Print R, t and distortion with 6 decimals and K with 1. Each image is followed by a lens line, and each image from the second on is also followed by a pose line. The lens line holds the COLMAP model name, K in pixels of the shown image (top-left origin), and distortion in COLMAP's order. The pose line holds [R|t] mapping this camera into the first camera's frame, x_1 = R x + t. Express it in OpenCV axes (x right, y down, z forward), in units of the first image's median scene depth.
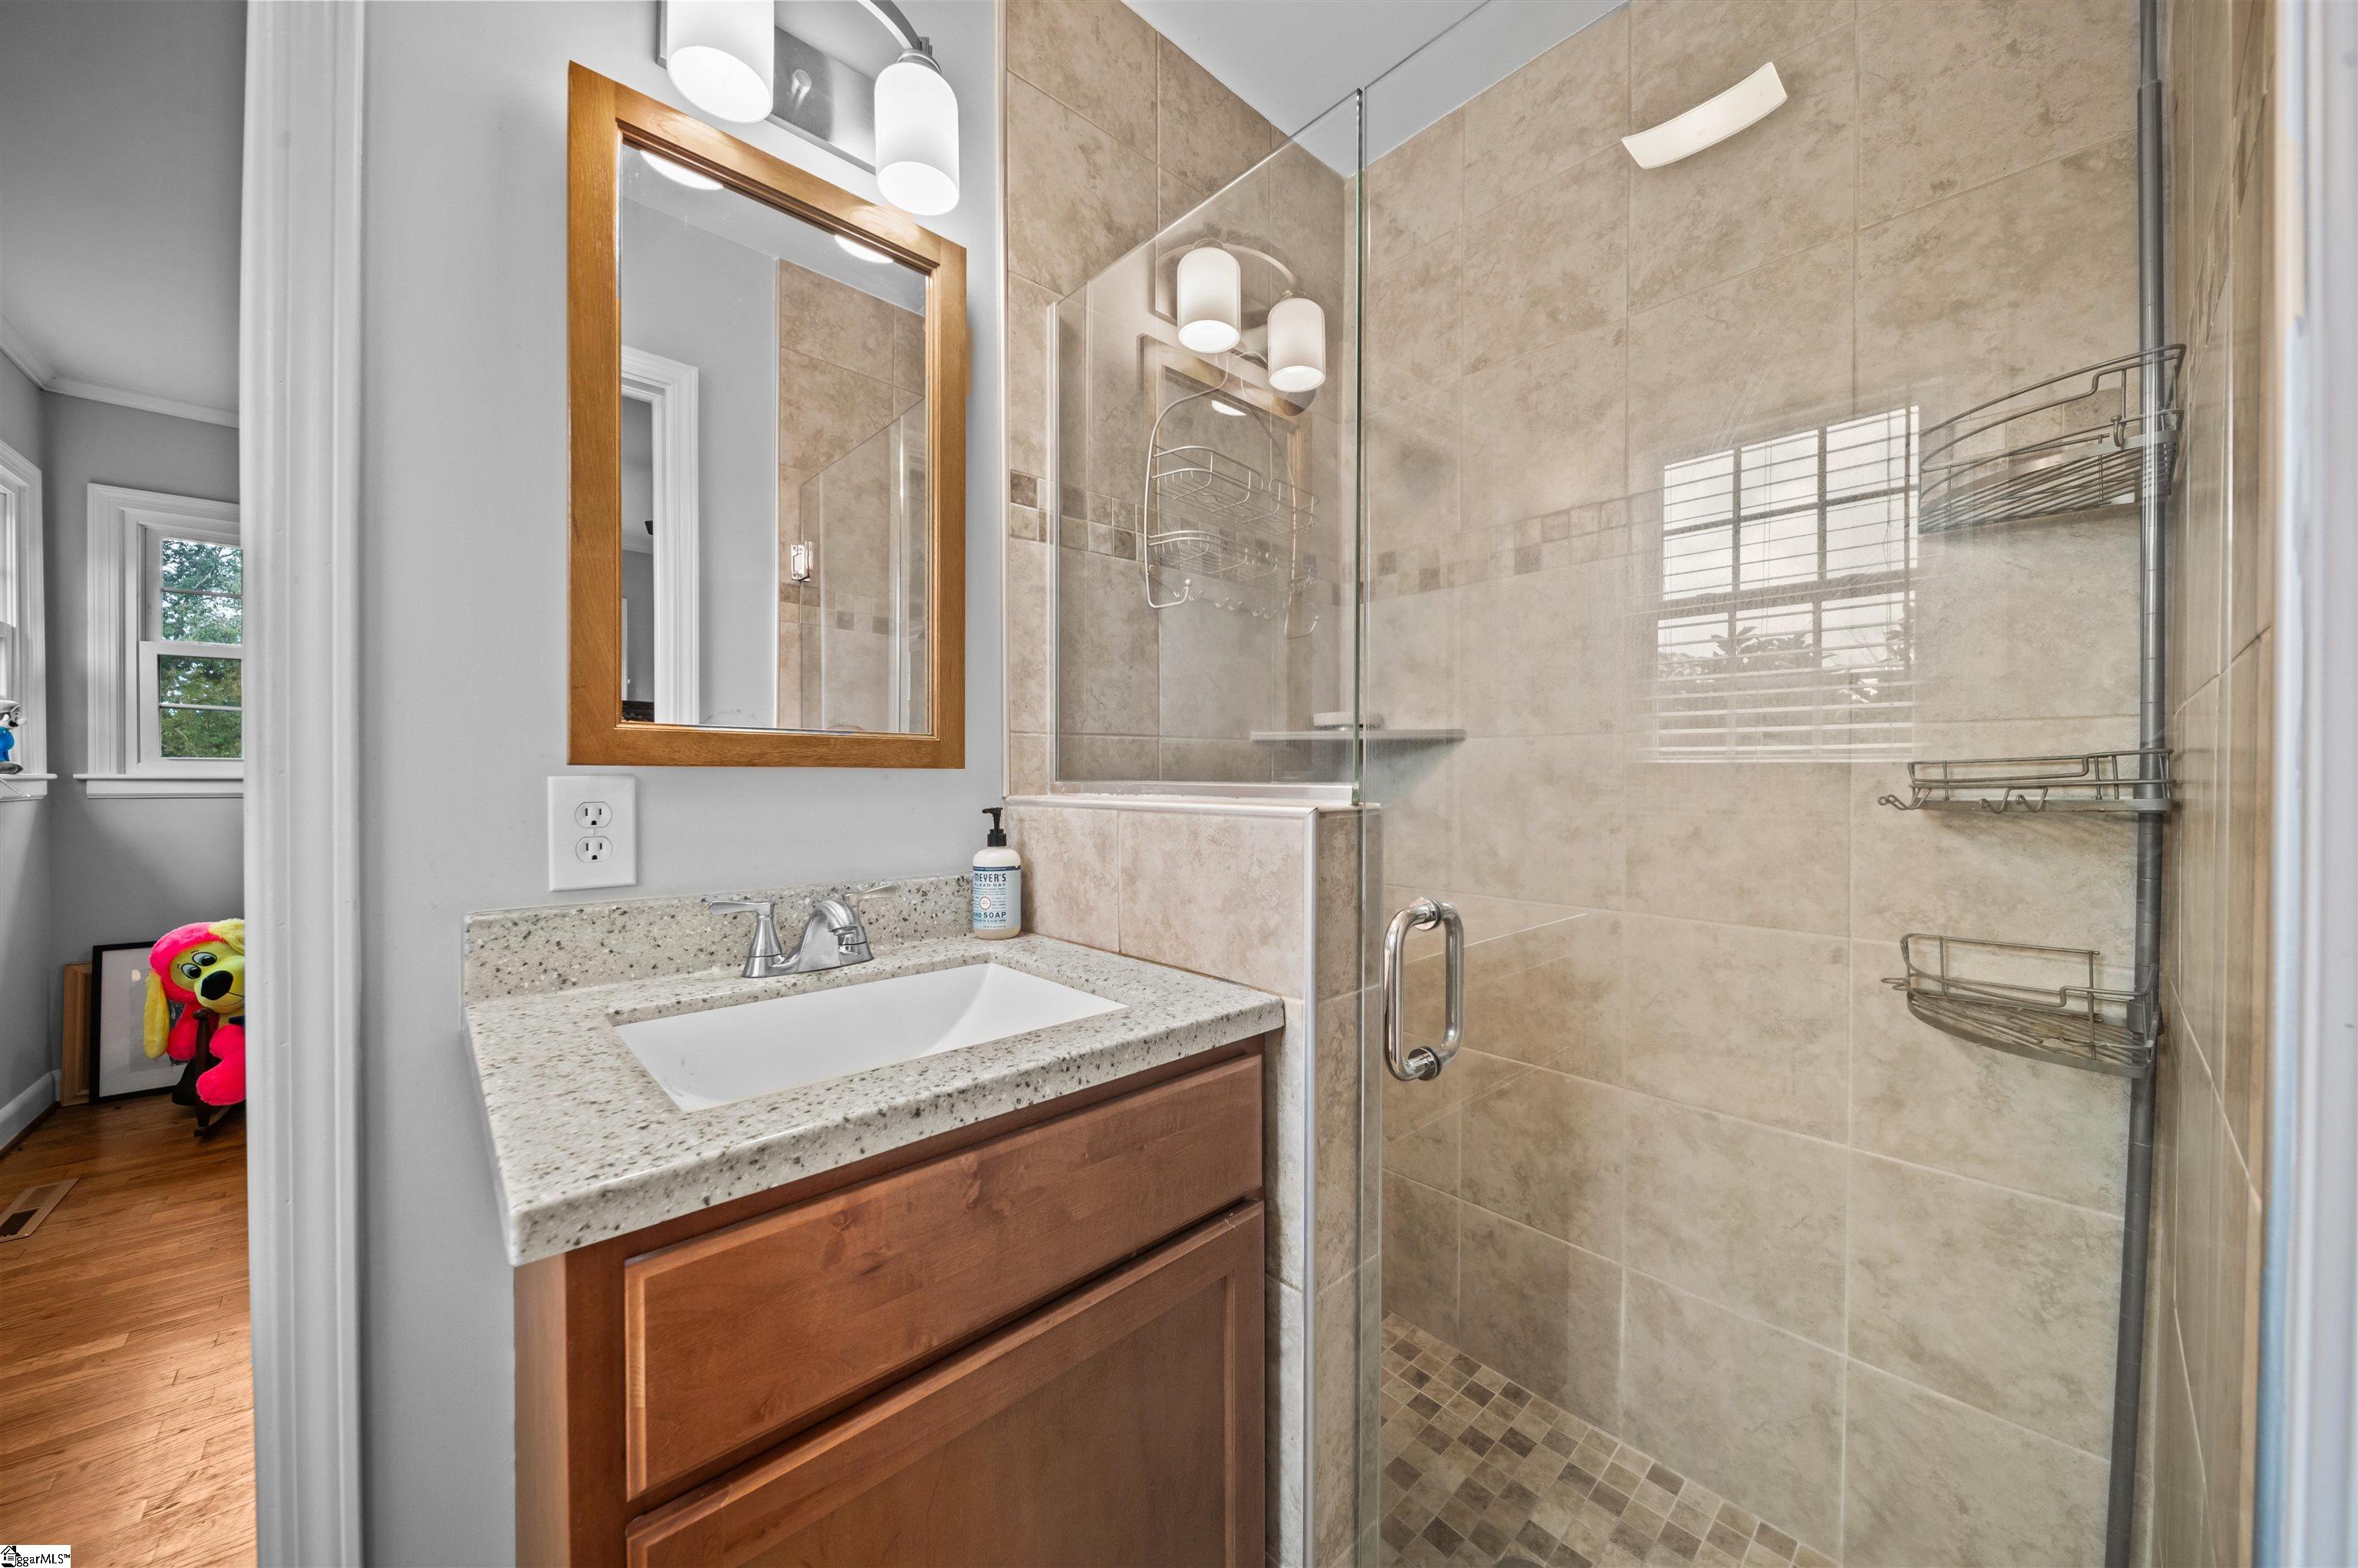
lens RADIAL K [[835.1, 0, 1183.0], [0, 835.1, 785.0], [0, 0, 1]] dist [-0.003798, -0.001051]
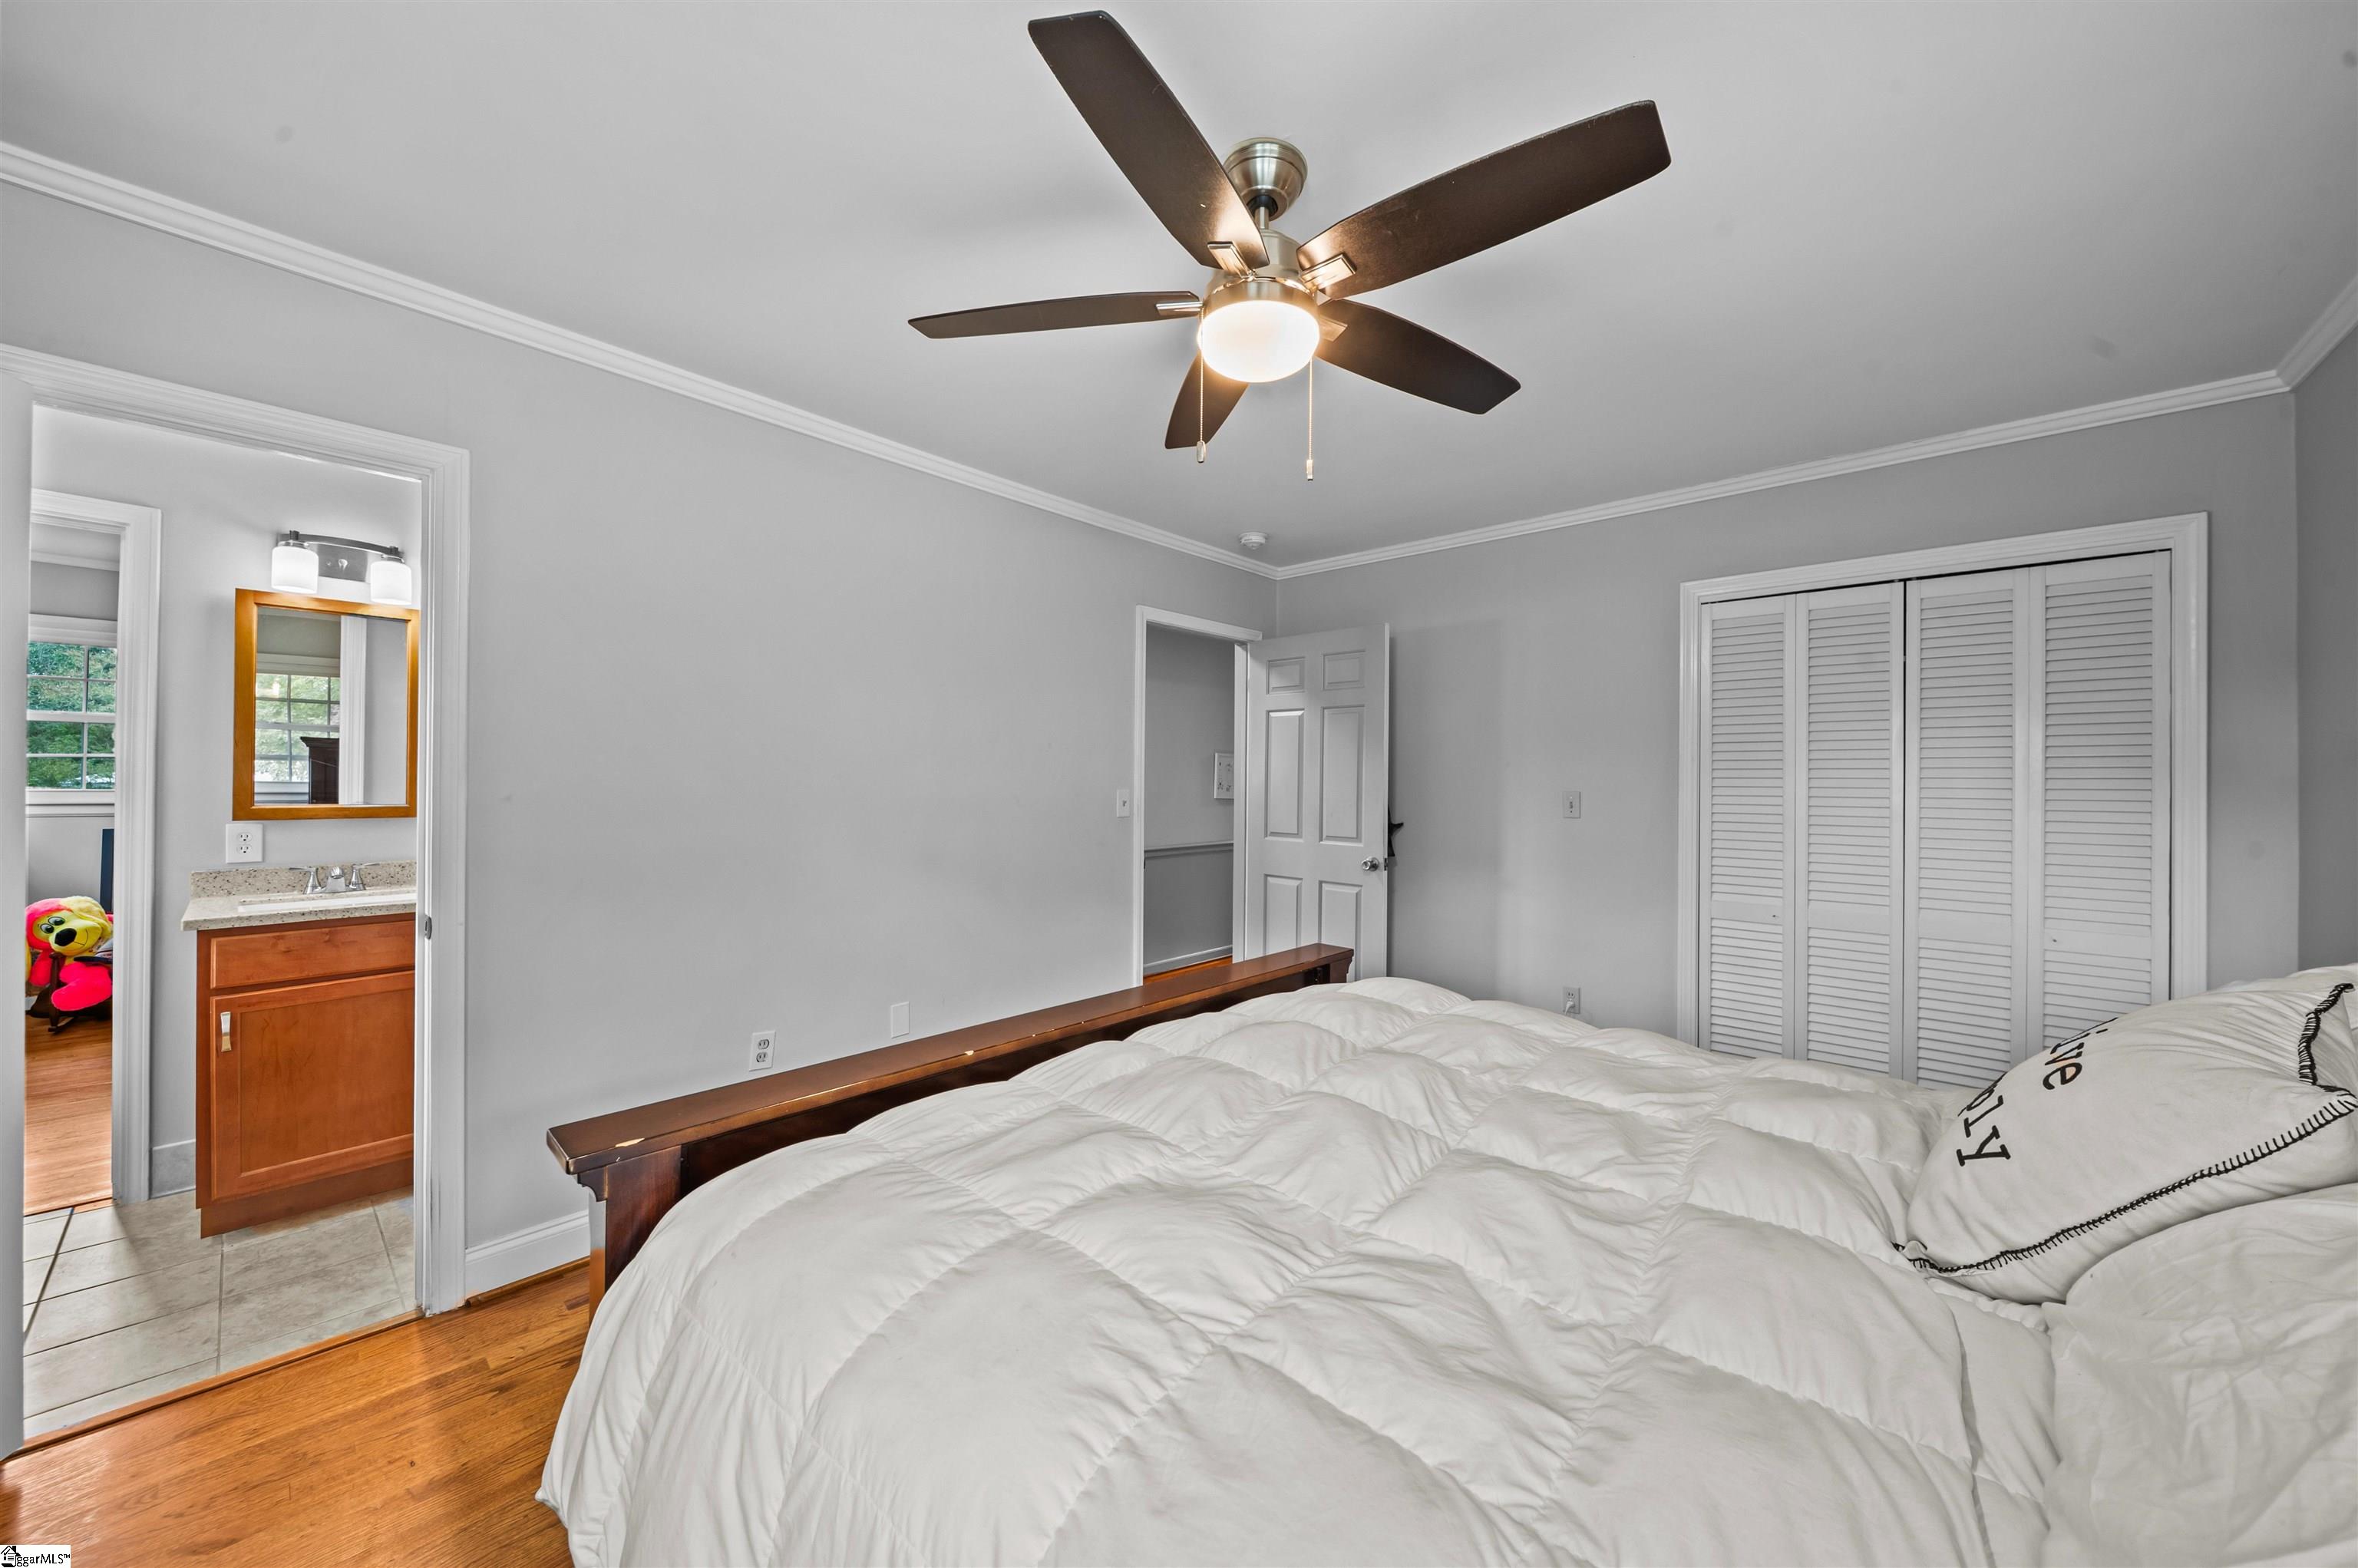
lens RADIAL K [[835.1, 0, 1177.9], [0, 835.1, 777.1], [0, 0, 1]] dist [-0.003798, -0.001051]
pose [[0.995745, 0.007879, 0.091810, 2.298038], [-0.006657, 0.999885, -0.013605, -0.156670], [-0.091907, 0.012936, 0.995684, -2.212239]]
